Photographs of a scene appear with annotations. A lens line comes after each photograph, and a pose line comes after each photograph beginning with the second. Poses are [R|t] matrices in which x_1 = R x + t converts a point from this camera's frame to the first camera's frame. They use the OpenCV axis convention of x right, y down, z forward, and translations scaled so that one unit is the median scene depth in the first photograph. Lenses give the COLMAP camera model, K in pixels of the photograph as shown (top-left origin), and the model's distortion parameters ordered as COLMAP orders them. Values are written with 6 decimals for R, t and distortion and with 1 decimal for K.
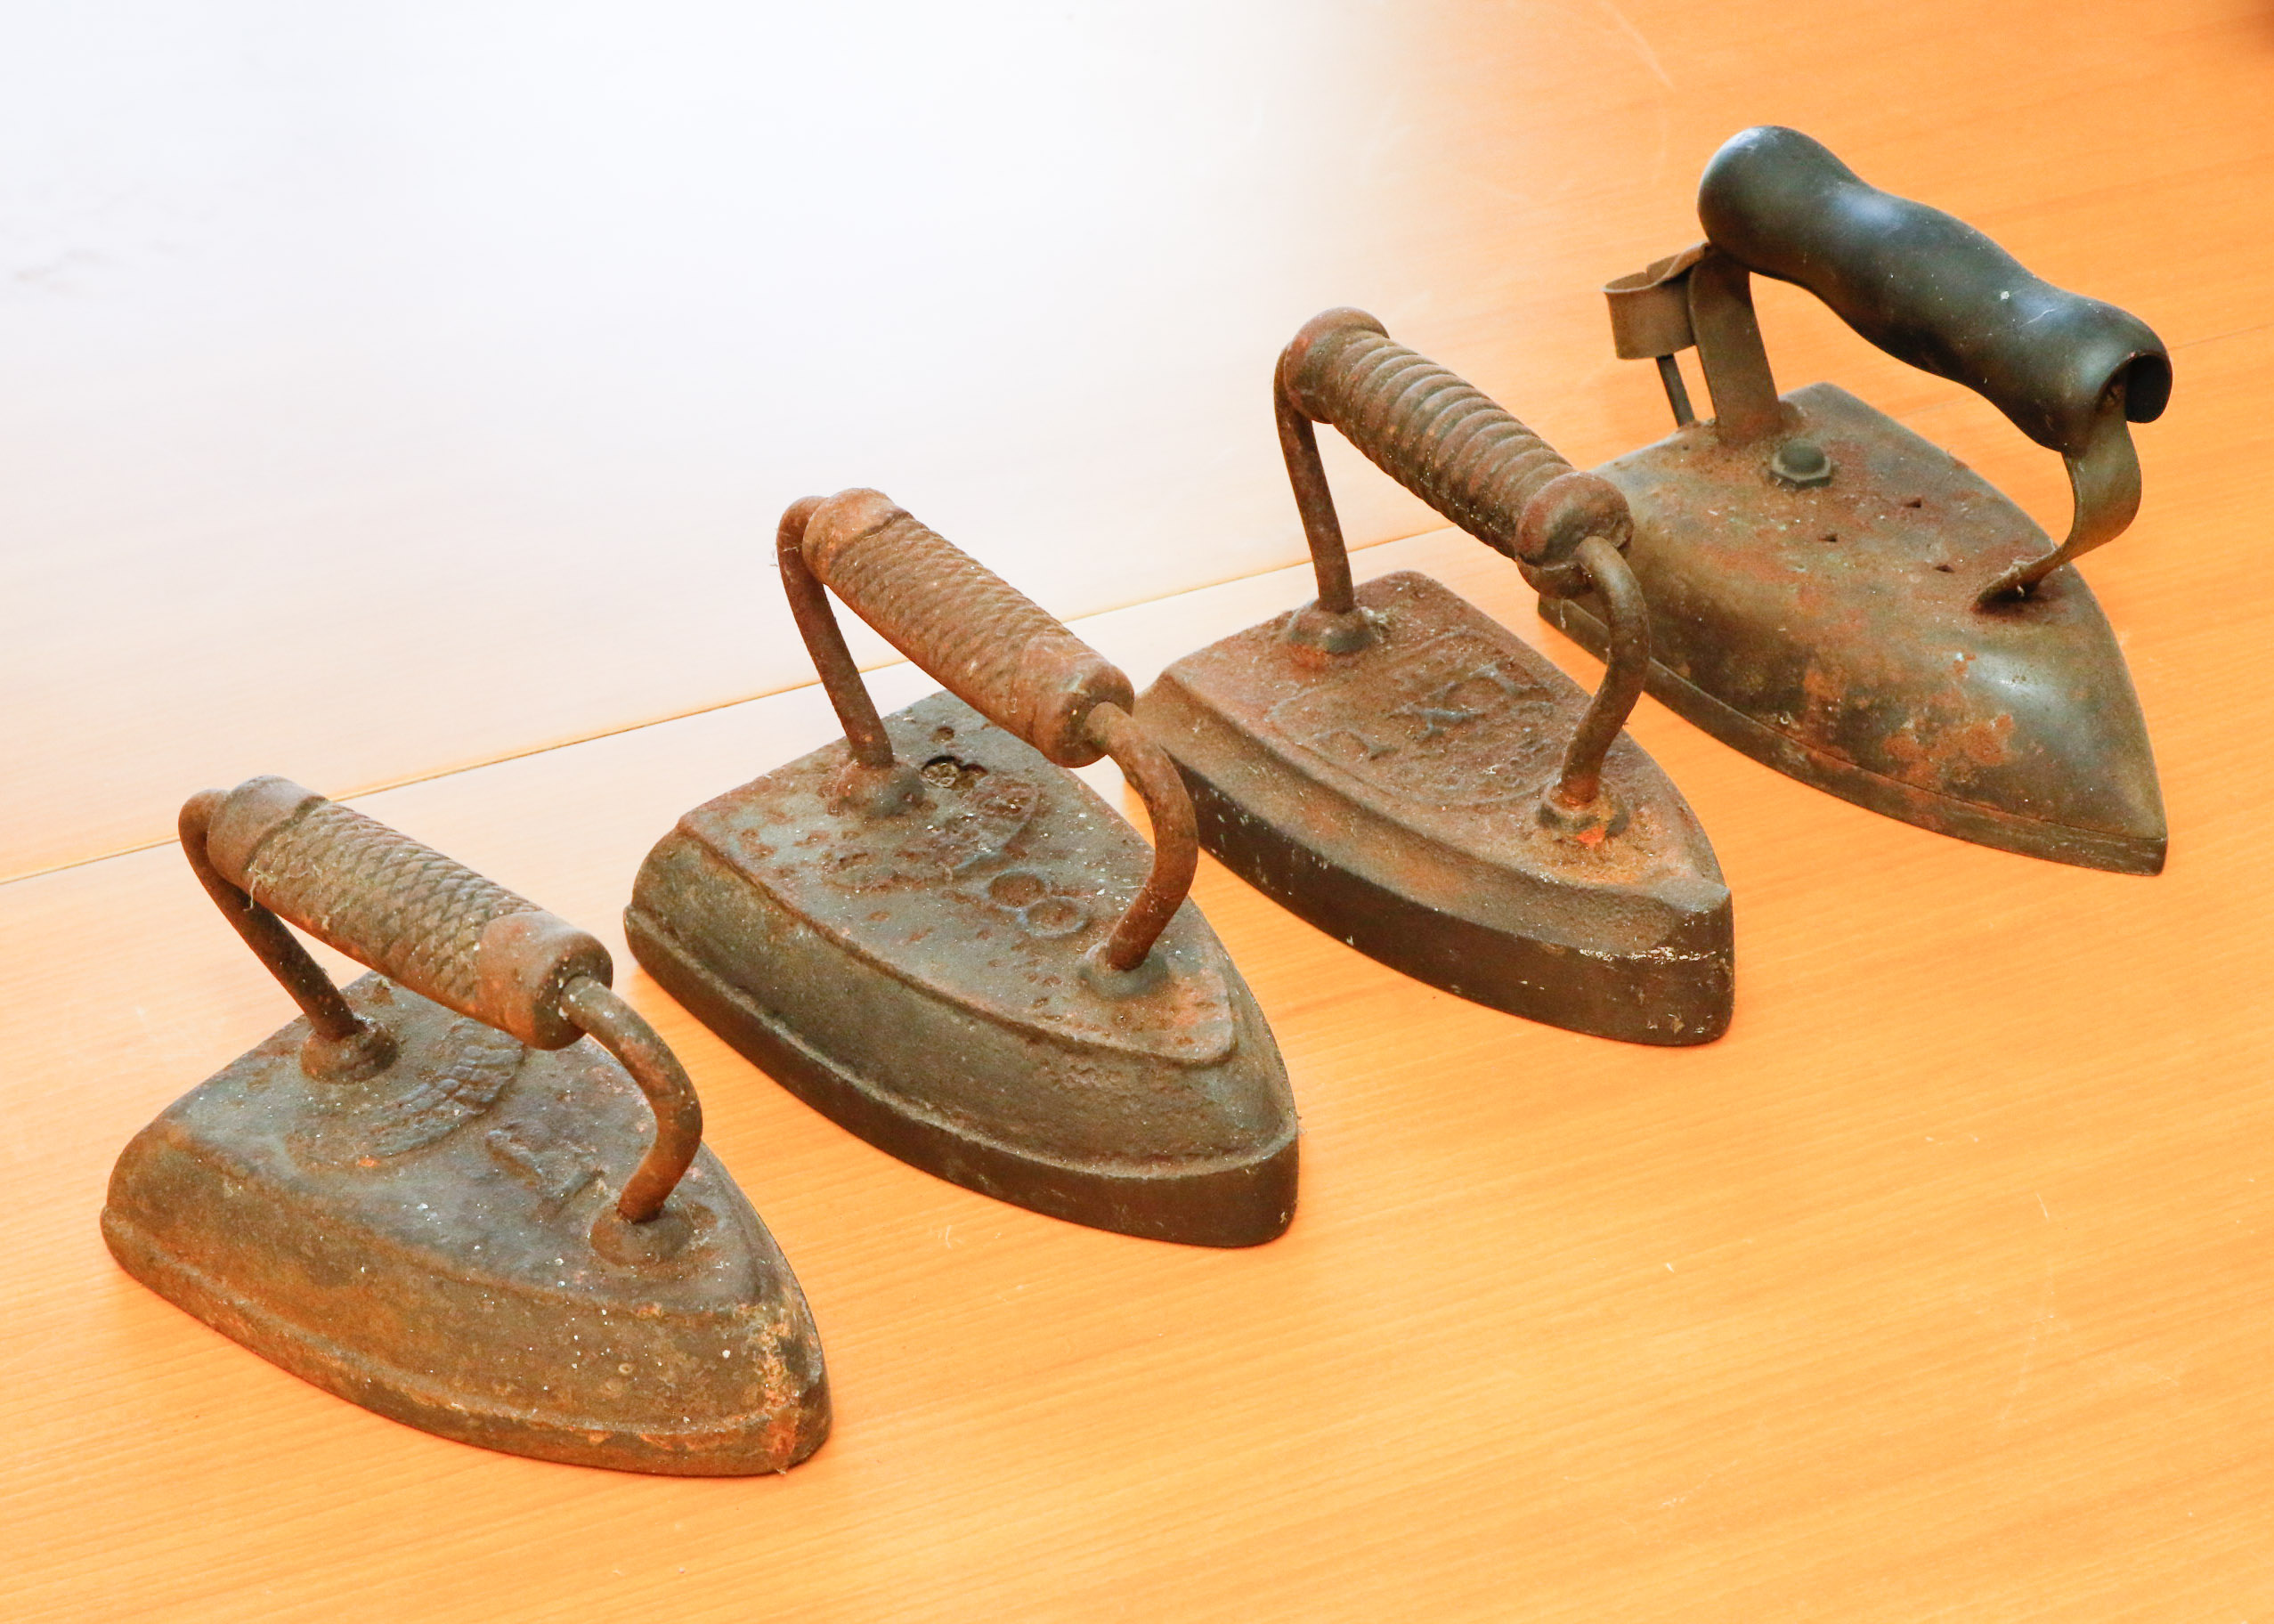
lens RADIAL K [[3483.9, 0, 1116.8], [0, 3483.9, 808.6], [0, 0, 1]] dist [-0.058863, 0.000000]
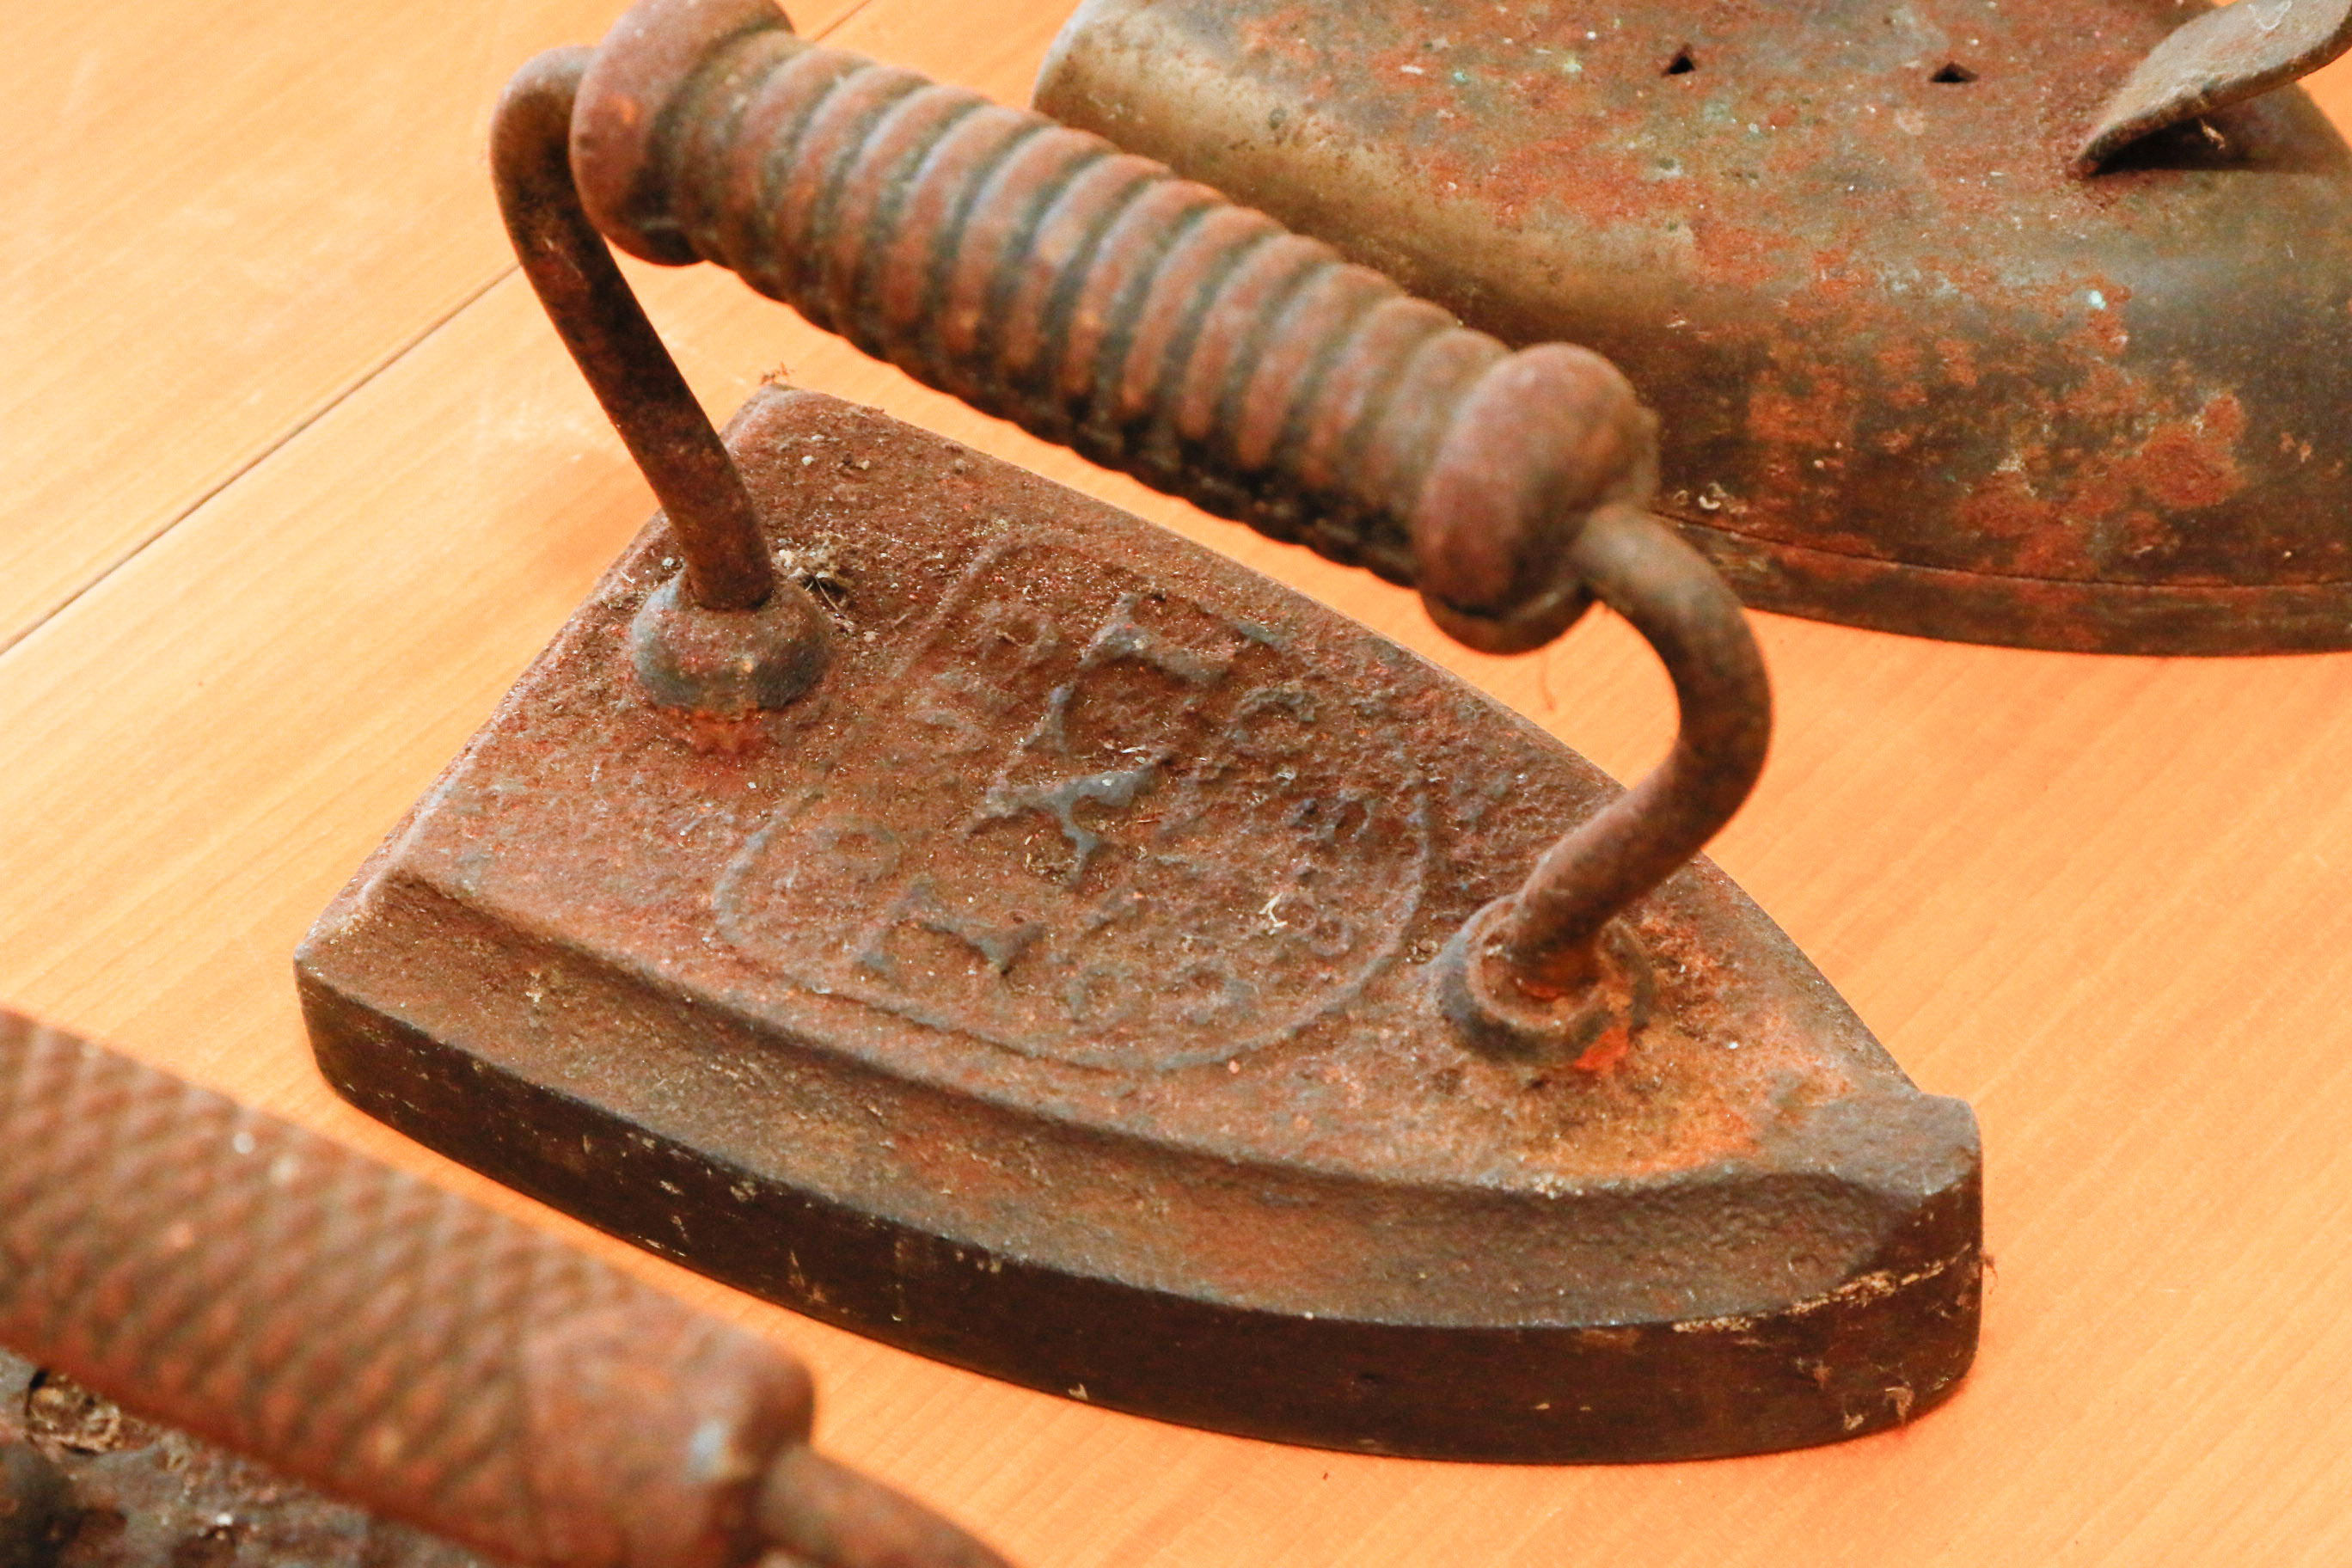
lens RADIAL K [[5857.9, 0, 1166.9], [0, 5857.9, 775.3], [0, 0, 1]] dist [0.100951, 0.000000]
pose [[0.894043, -0.329976, 0.302990, -0.131948], [0.249750, 0.928622, 0.274384, -0.256271], [-0.371904, -0.169639, 0.912639, 0.384709]]
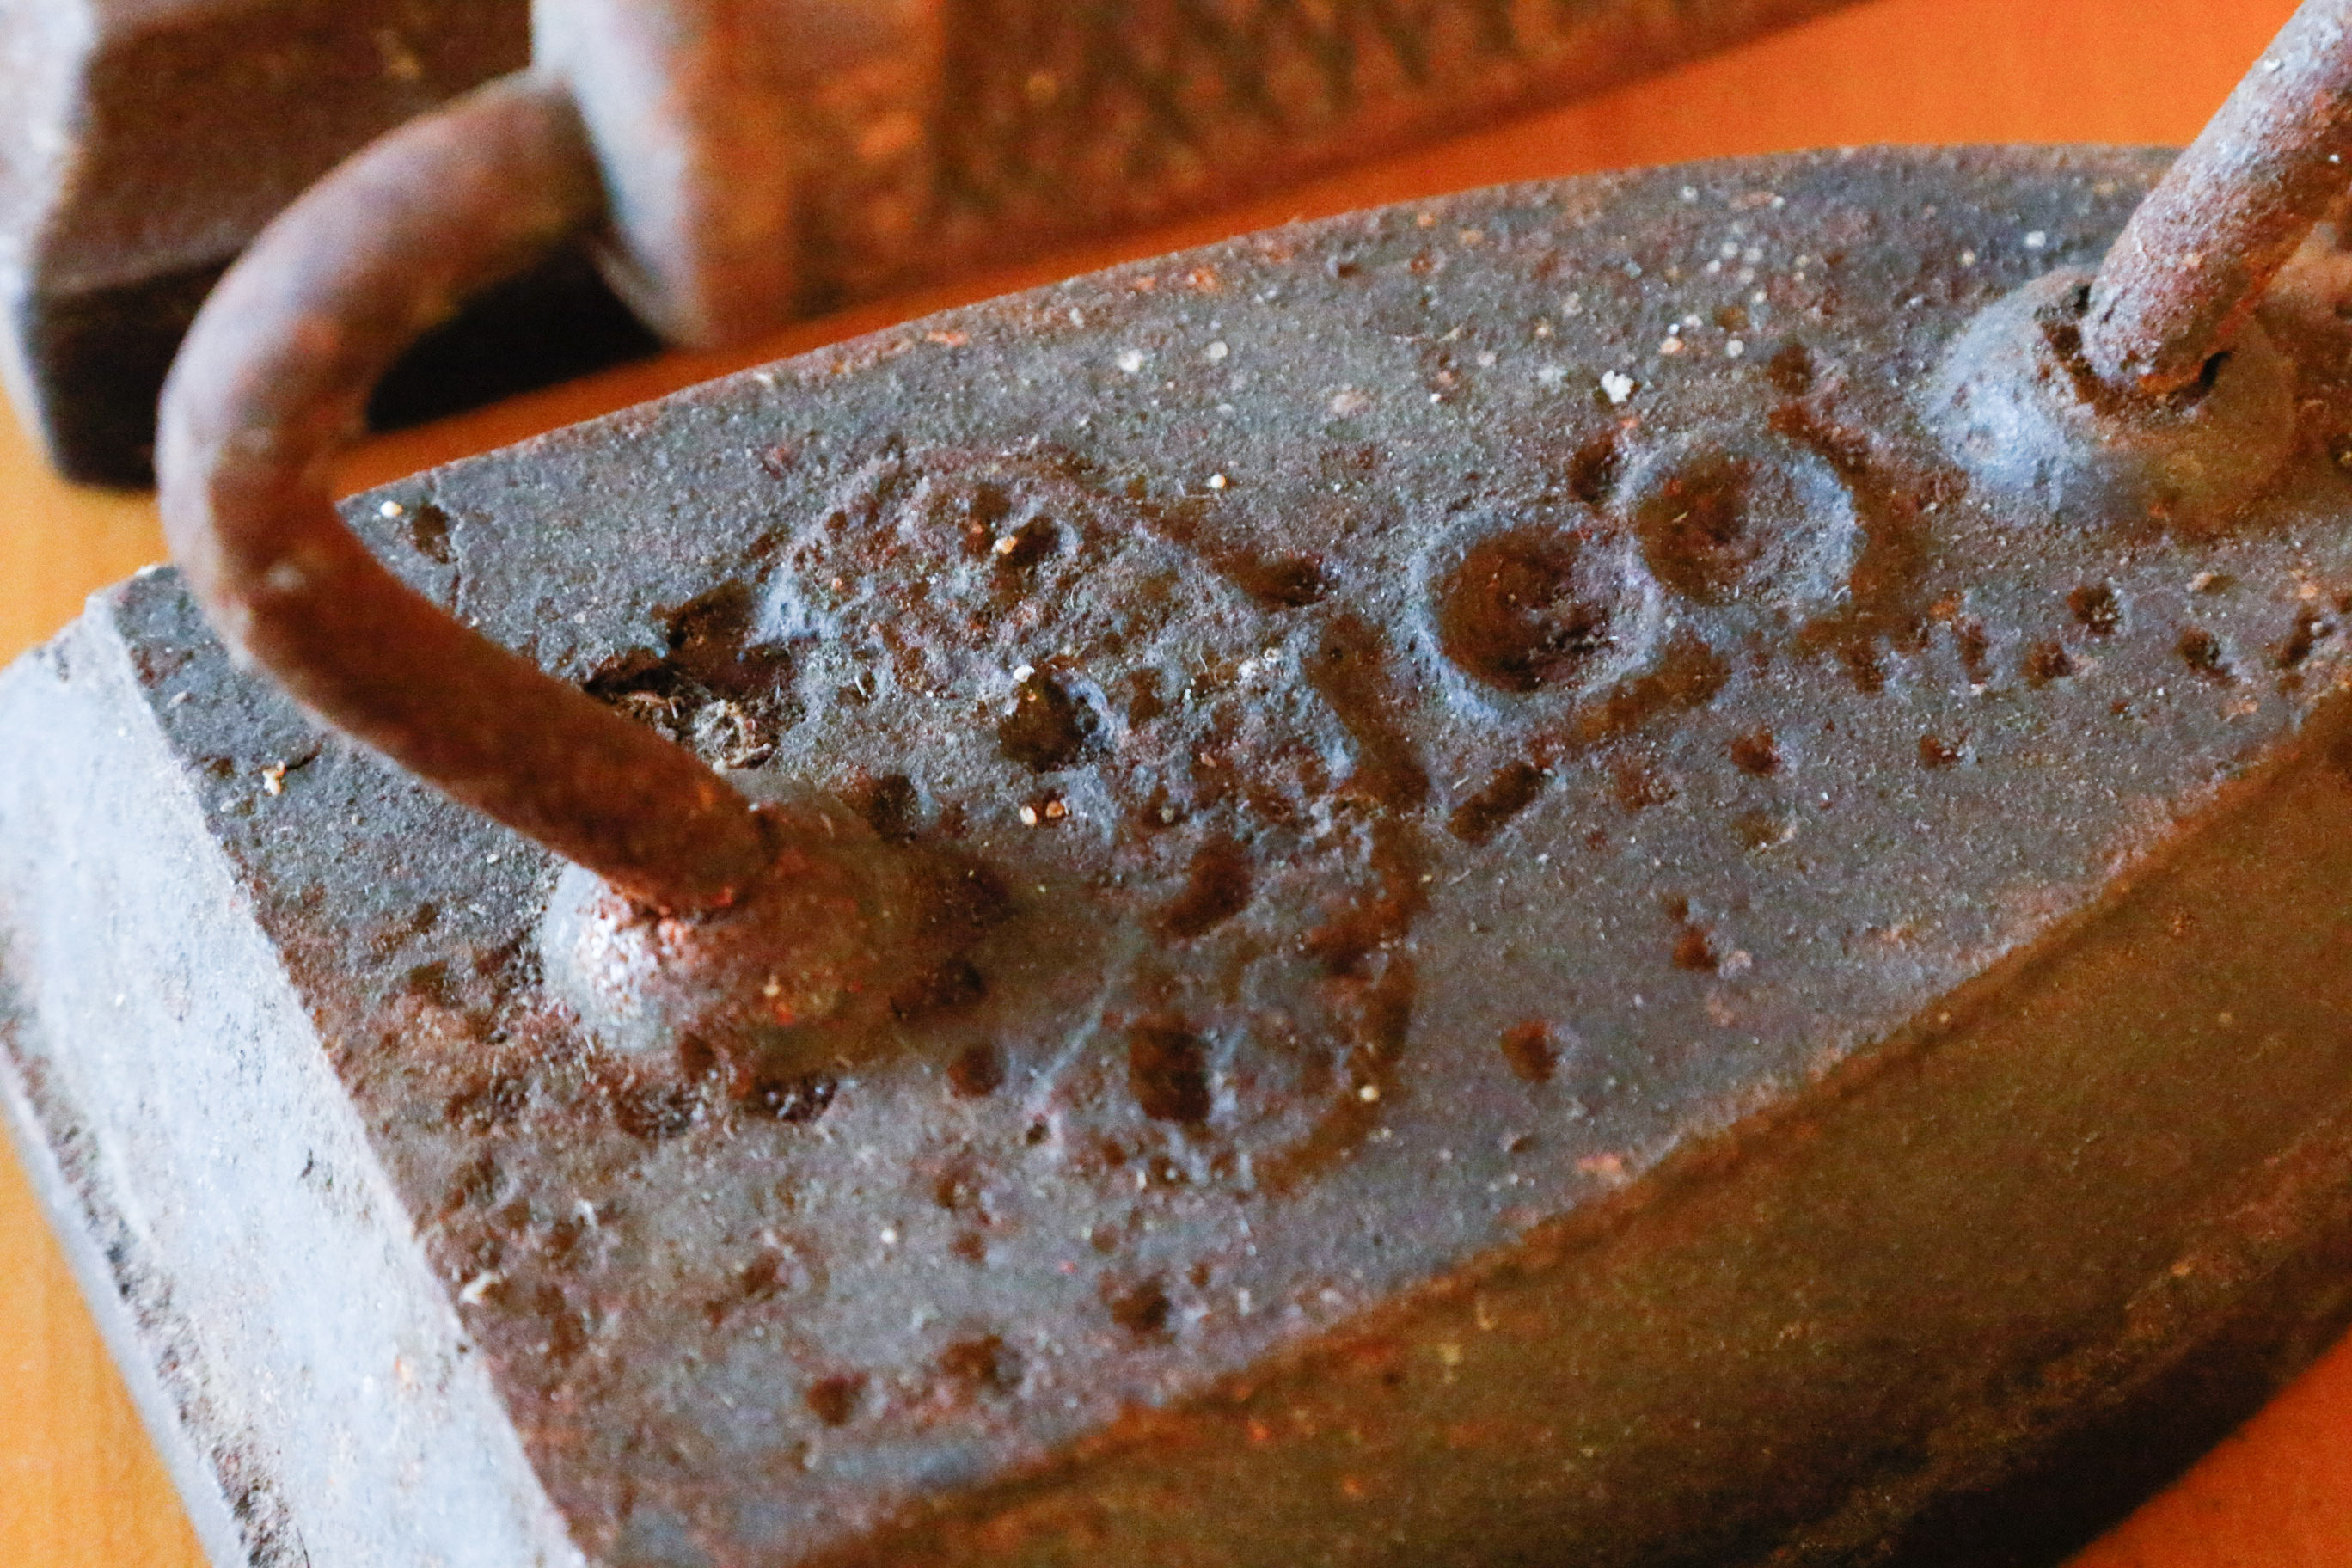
lens RADIAL K [[9204.5, 0, 1174.2], [0, 9204.5, 785.8], [0, 0, 1]] dist [0.306972, 0.000000]
pose [[0.258234, -0.753501, 0.604609, -0.491137], [0.601065, 0.615268, 0.510065, -0.358348], [-0.756331, 0.231693, 0.611786, 0.627697]]
